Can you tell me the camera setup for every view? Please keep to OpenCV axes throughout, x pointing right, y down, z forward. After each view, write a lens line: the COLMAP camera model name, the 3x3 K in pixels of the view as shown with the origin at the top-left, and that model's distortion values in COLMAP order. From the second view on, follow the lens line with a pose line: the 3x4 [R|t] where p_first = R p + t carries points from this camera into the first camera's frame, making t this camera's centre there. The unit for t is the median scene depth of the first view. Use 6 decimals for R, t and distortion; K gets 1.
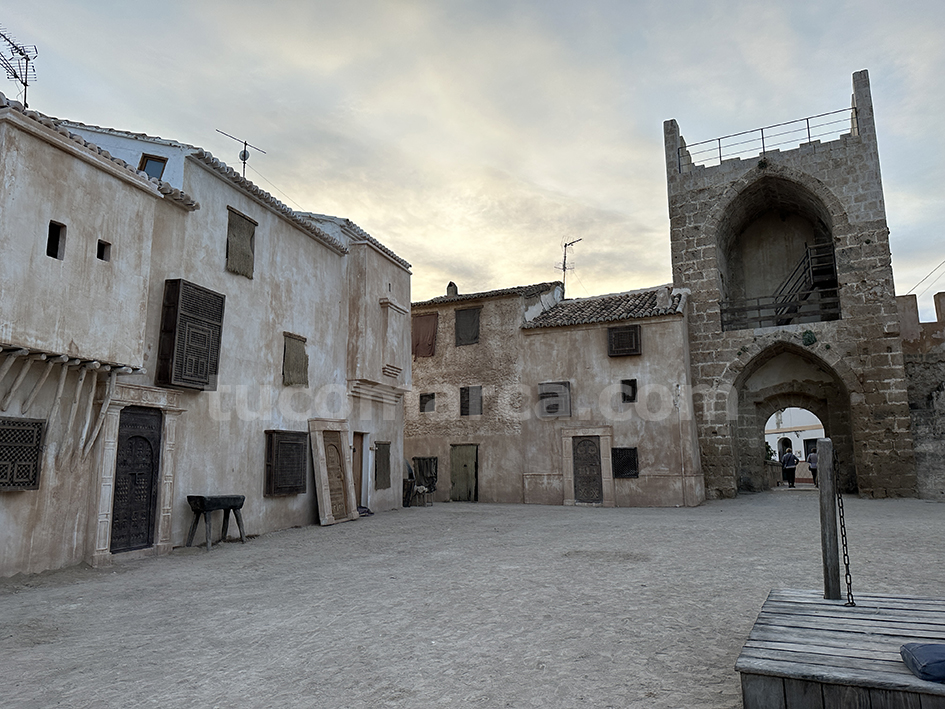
lens RADIAL K [[660.3, 0, 470.4], [0, 660.3, 361.0], [0, 0, 1]] dist [0.066132, -0.098322]
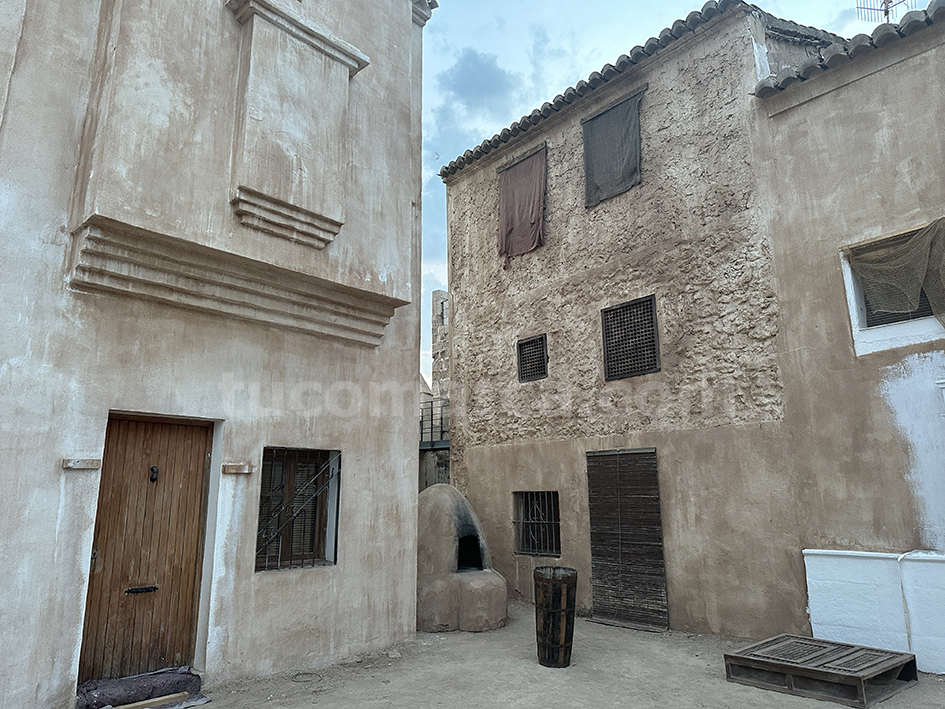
lens RADIAL K [[695.7, 0, 445.9], [0, 695.7, 353.6], [0, 0, 1]] dist [0.081628, -0.128391]
pose [[0.907893, -0.082690, -0.410966, 0.071105], [0.064017, 0.996202, -0.059020, 0.089234], [0.414286, 0.027275, 0.909738, 0.634577]]
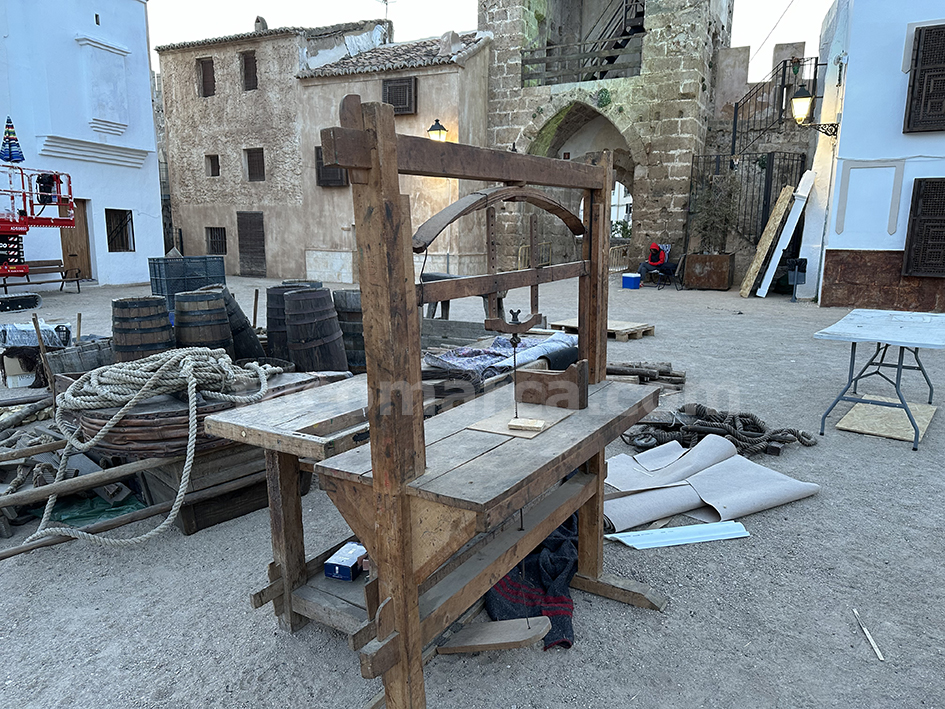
lens RADIAL K [[660.3, 0, 470.4], [0, 660.3, 361.0], [0, 0, 1]] dist [0.066132, -0.098322]
pose [[0.999616, 0.016443, 0.022284, 0.291669], [-0.023032, 0.940410, 0.339263, -0.002886], [-0.015378, -0.339646, 0.940428, 0.065761]]
